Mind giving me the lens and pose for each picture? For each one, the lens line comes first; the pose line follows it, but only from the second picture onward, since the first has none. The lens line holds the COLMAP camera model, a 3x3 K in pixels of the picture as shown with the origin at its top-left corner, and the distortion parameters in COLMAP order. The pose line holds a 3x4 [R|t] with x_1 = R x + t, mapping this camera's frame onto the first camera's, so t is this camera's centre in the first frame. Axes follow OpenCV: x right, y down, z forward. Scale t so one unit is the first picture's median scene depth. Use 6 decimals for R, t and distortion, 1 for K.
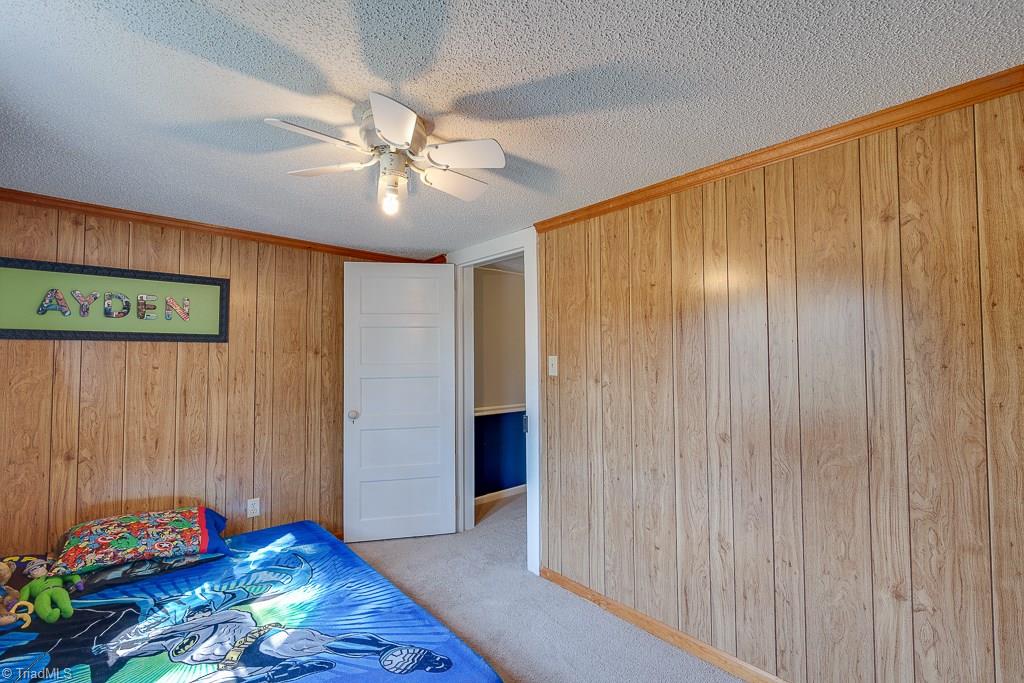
lens RADIAL K [[462.3, 0, 517.5], [0, 462.3, 343.8], [0, 0, 1]] dist [-0.002025, 0.000163]
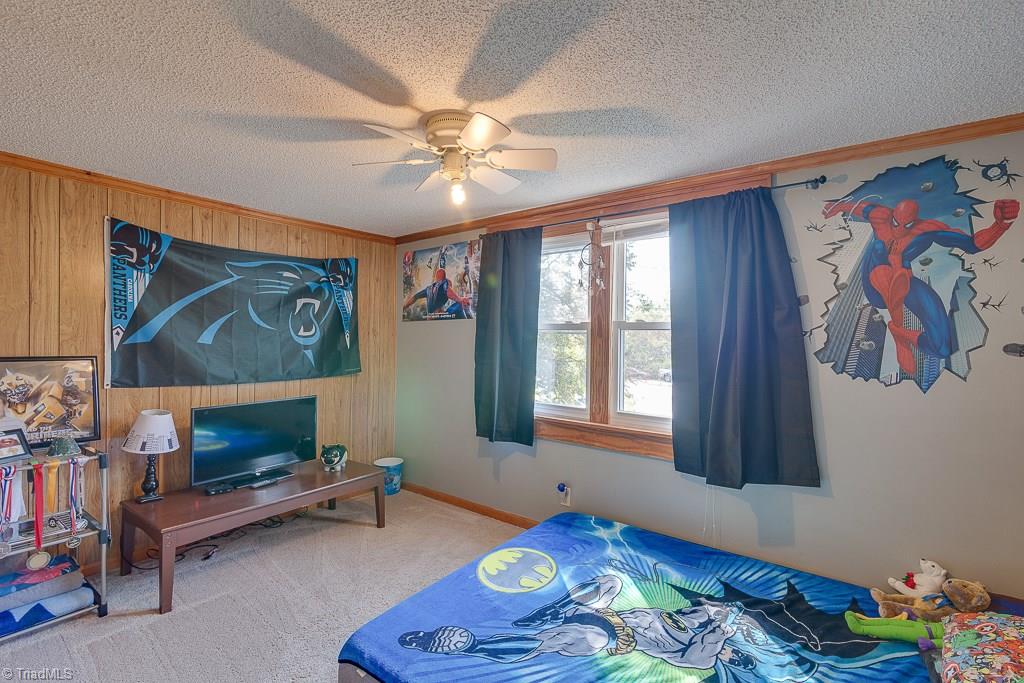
lens RADIAL K [[462.3, 0, 517.5], [0, 462.3, 343.8], [0, 0, 1]] dist [-0.002025, 0.000163]
pose [[-0.979715, -0.009076, -0.200188, -0.179196], [-0.005537, 0.999818, -0.018231, 0.068069], [0.200317, -0.016753, -0.979588, 1.942286]]
